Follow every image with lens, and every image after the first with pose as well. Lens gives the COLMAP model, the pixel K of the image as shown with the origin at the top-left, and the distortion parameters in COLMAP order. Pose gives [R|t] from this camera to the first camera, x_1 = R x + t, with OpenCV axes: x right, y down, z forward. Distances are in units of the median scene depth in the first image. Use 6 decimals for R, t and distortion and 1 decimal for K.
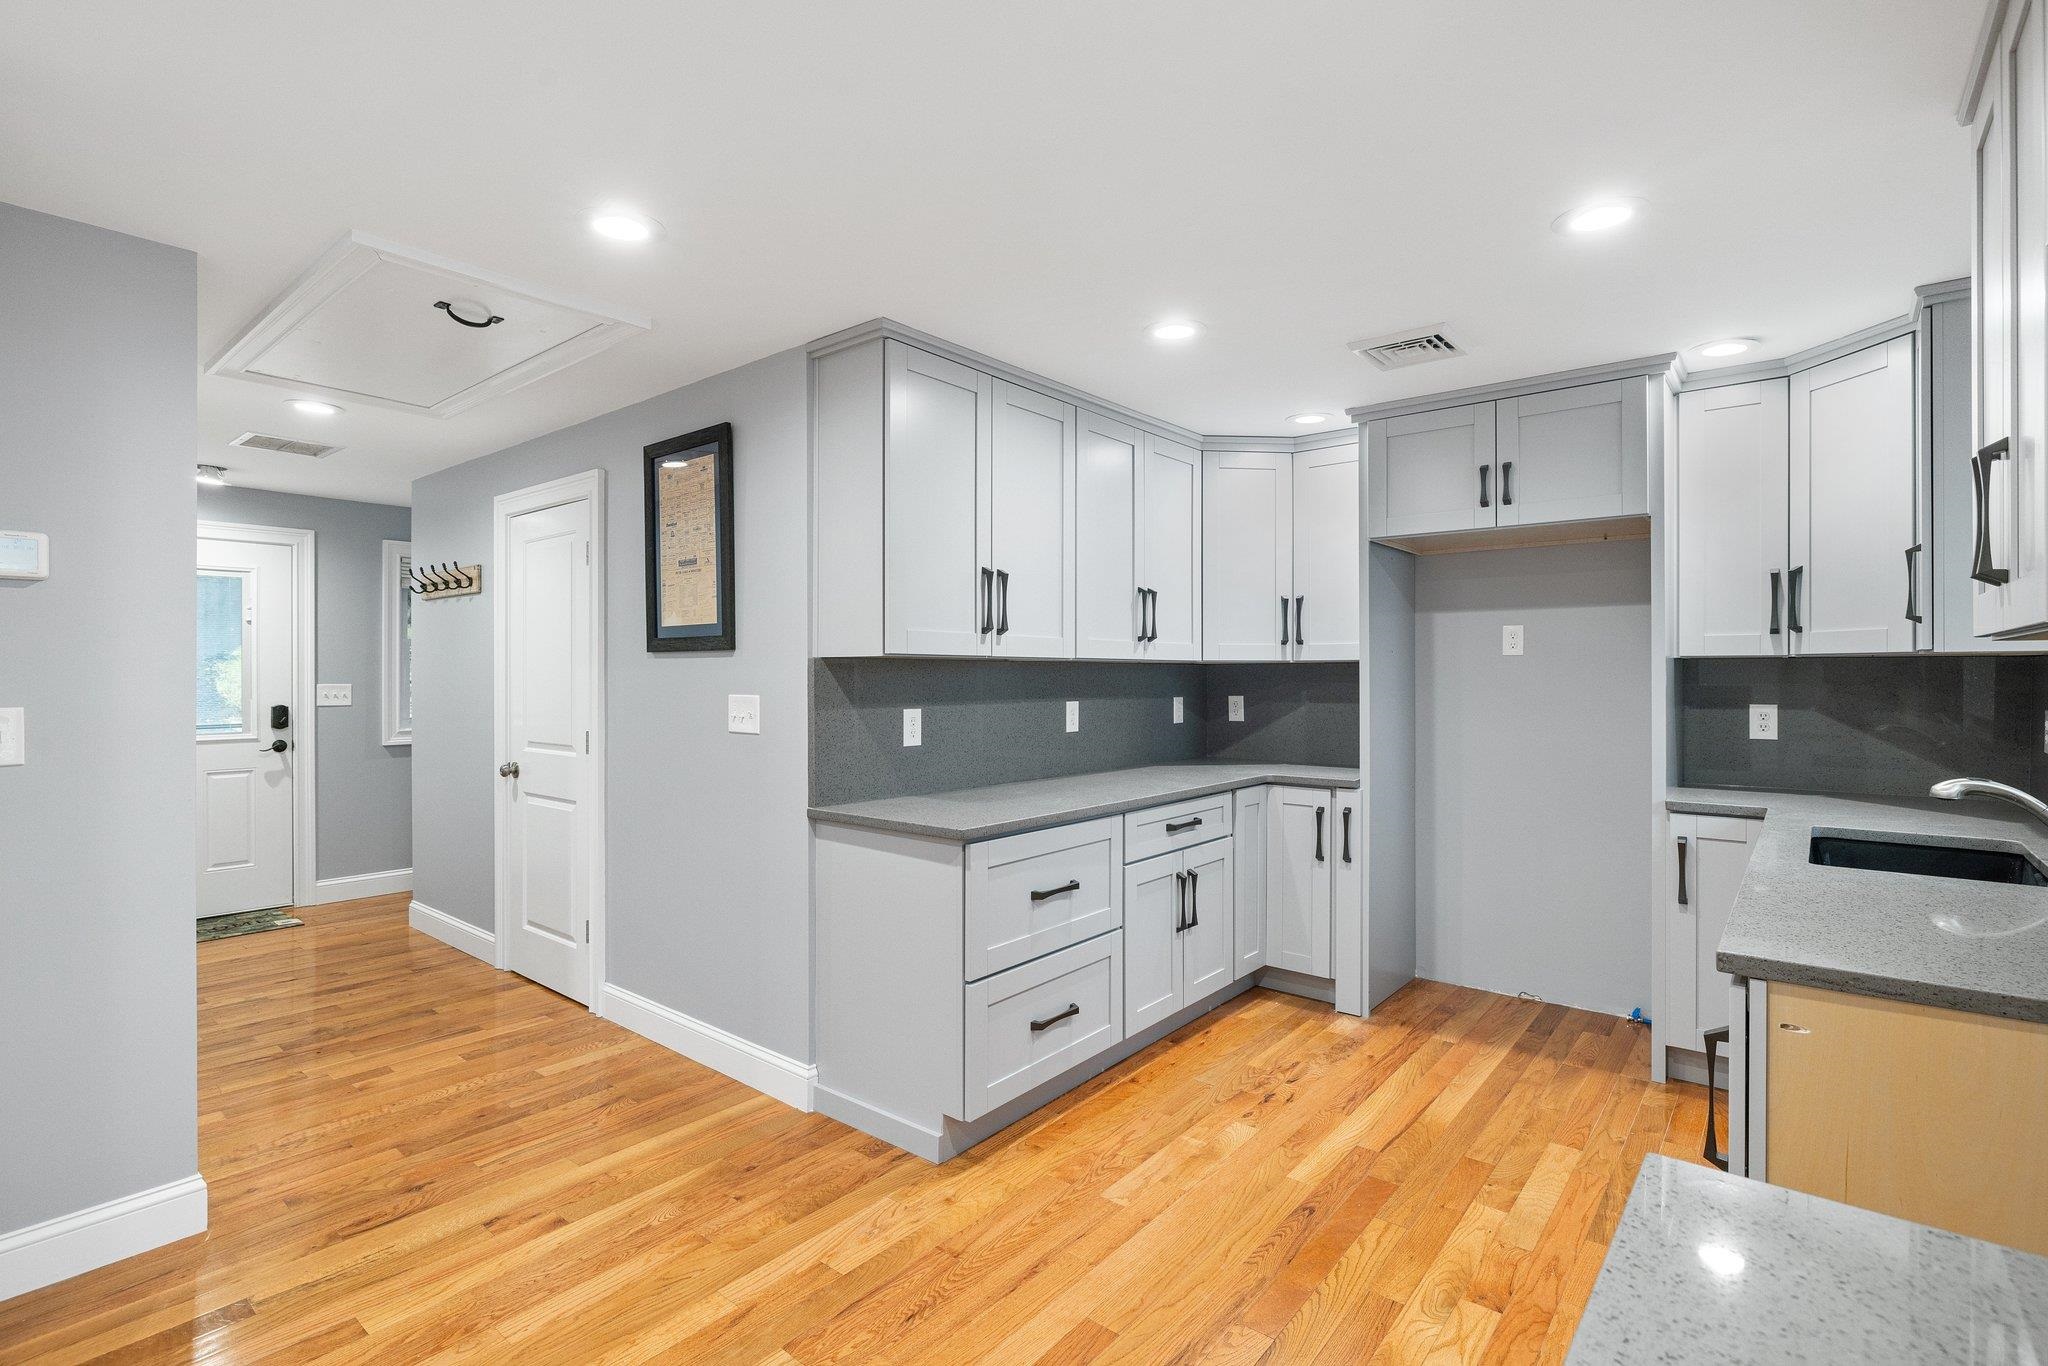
lens RADIAL K [[952.5, 0, 1035.6], [0, 952.5, 676.1], [0, 0, 1]] dist [-0.009760, 0.000107]
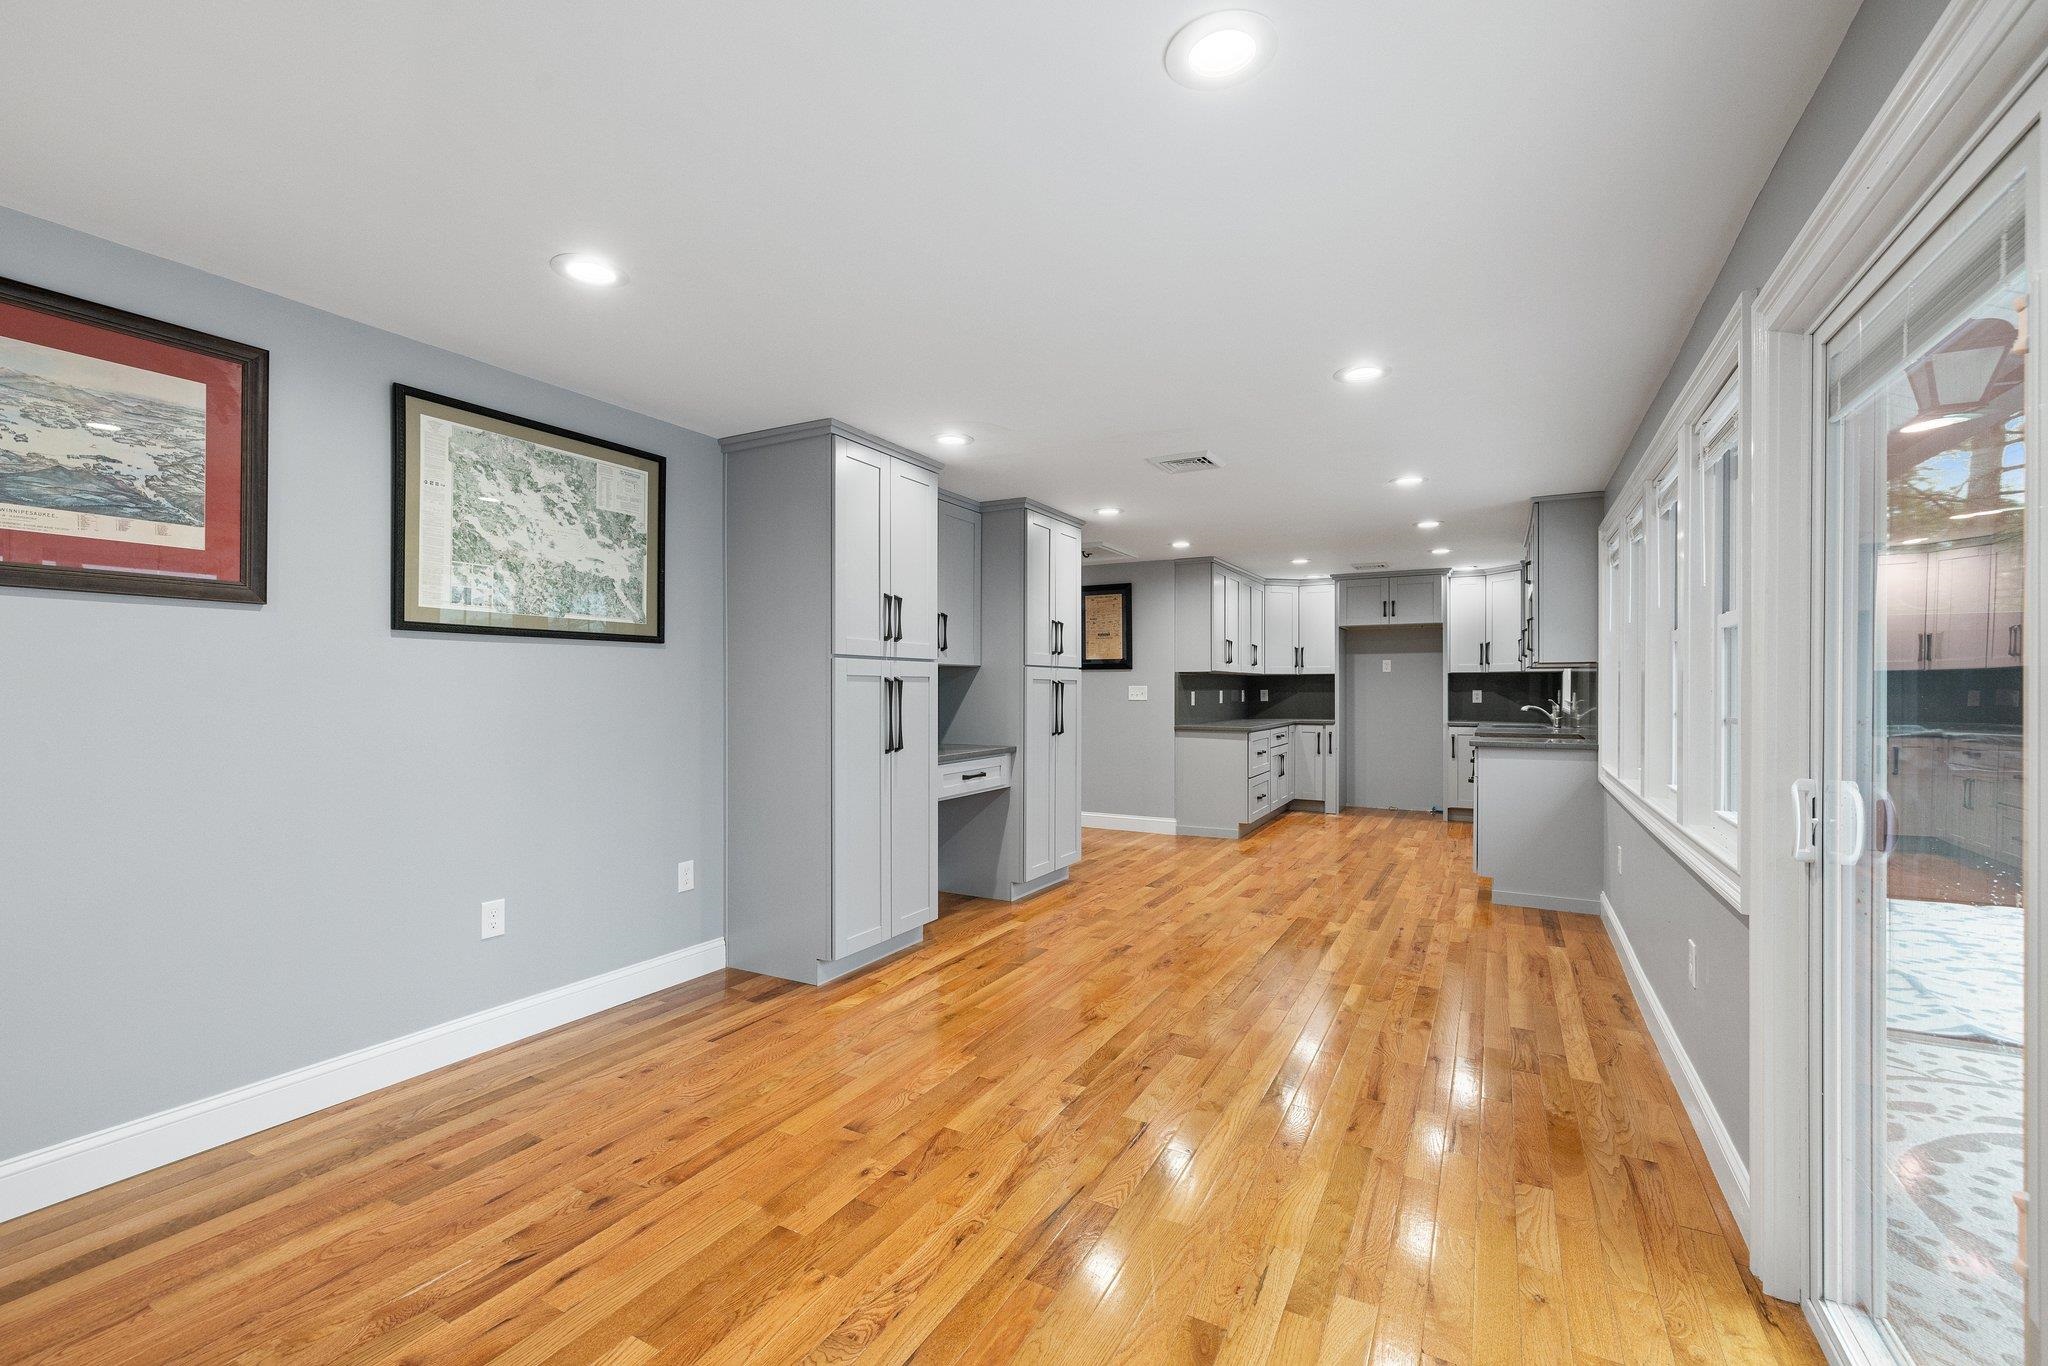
lens RADIAL K [[862.2, 0, 1041.5], [0, 862.2, 696.2], [0, 0, 1]] dist [0.001041, -0.000144]
pose [[0.980846, -0.003219, 0.194757, -0.872100], [0.001328, 0.999951, 0.009843, 0.019389], [-0.194779, -0.009395, 0.980802, -1.098908]]
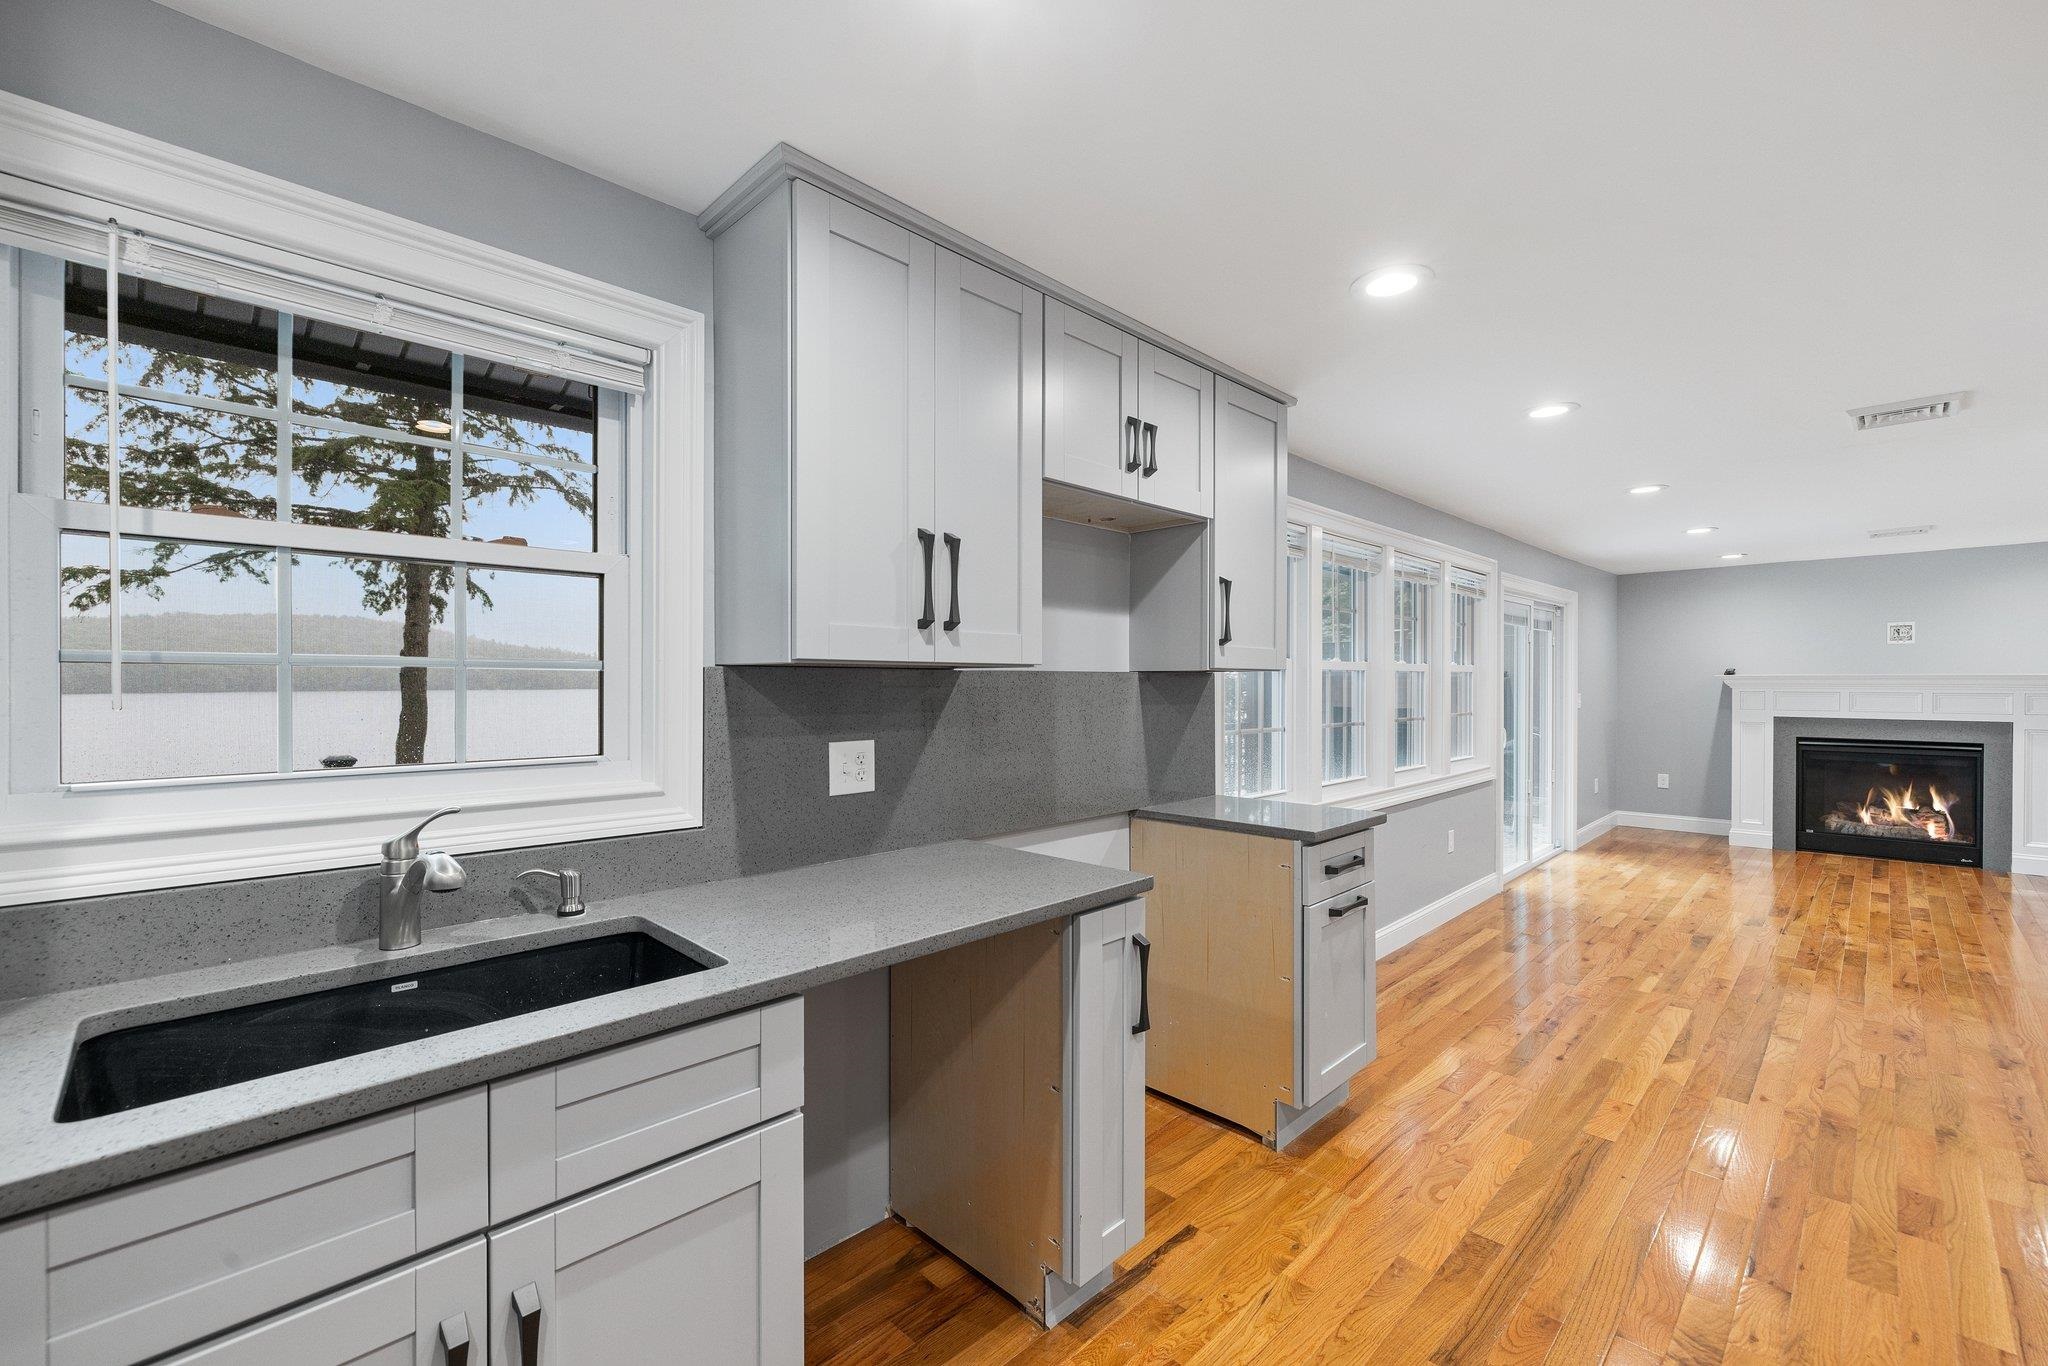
lens RADIAL K [[862.2, 0, 1027.5], [0, 862.2, 679.5], [0, 0, 1]] dist [0.001041, -0.000144]
pose [[-0.994848, -0.001242, 0.101371, 0.288541], [-0.001542, 0.999995, -0.002880, -0.007287], [-0.101367, -0.003022, -0.994845, 0.873433]]
